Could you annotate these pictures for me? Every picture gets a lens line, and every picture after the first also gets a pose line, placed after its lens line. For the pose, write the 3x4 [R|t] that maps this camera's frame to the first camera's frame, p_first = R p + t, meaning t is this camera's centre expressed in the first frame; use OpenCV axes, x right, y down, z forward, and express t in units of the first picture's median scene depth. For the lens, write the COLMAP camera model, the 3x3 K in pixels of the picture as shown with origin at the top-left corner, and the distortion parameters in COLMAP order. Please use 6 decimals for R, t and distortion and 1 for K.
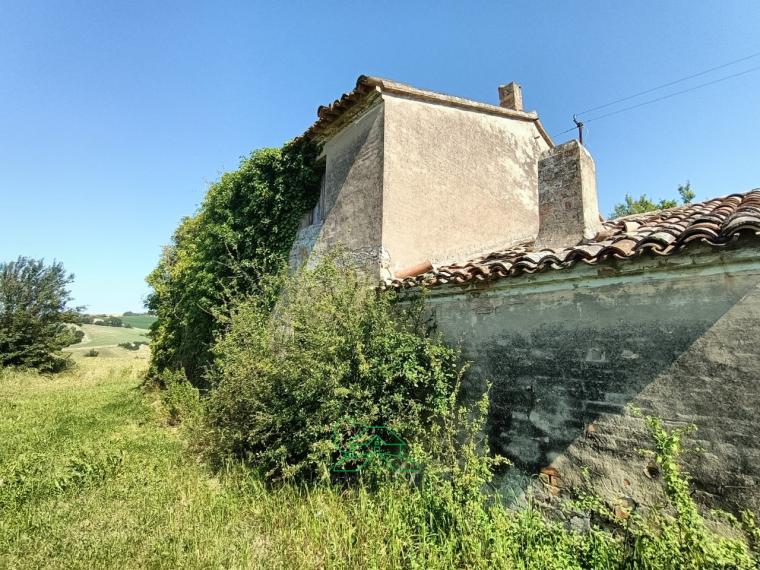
lens RADIAL K [[347.9, 0, 380.7], [0, 347.9, 284.6], [0, 0, 1]] dist [0.004341, 0.000811]
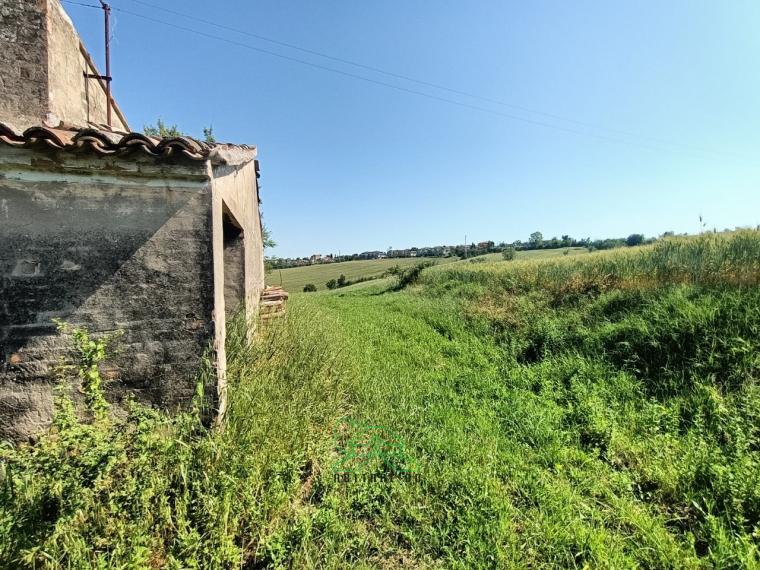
lens RADIAL K [[347.9, 0, 380.7], [0, 347.9, 284.6], [0, 0, 1]] dist [0.004341, 0.000811]
pose [[0.417131, -0.045632, 0.907700, 0.215953], [-0.124502, 0.986454, 0.106806, 0.051134], [-0.900278, -0.157563, 0.405799, -0.049810]]
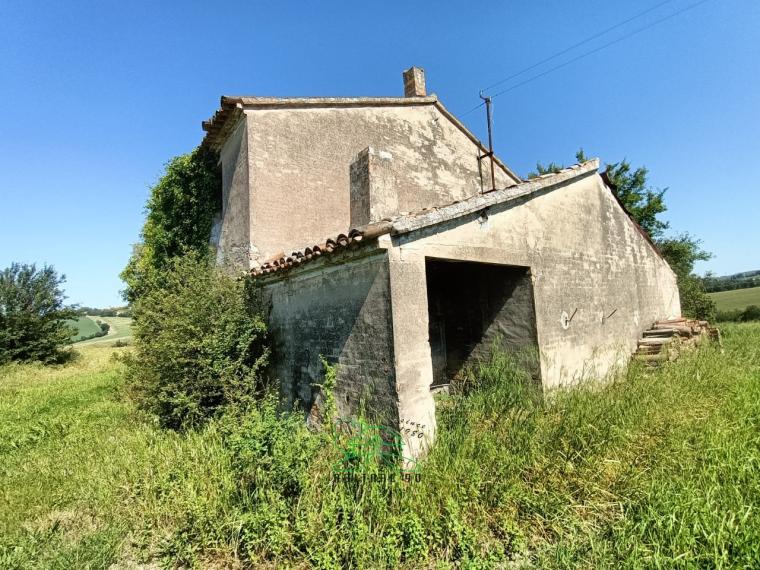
lens RADIAL K [[347.9, 0, 380.7], [0, 347.9, 284.6], [0, 0, 1]] dist [0.004341, 0.000811]
pose [[0.996443, -0.074291, -0.039788, 0.833124], [0.077170, 0.994078, 0.076505, -0.036449], [0.033869, -0.079304, 0.996275, -0.339636]]
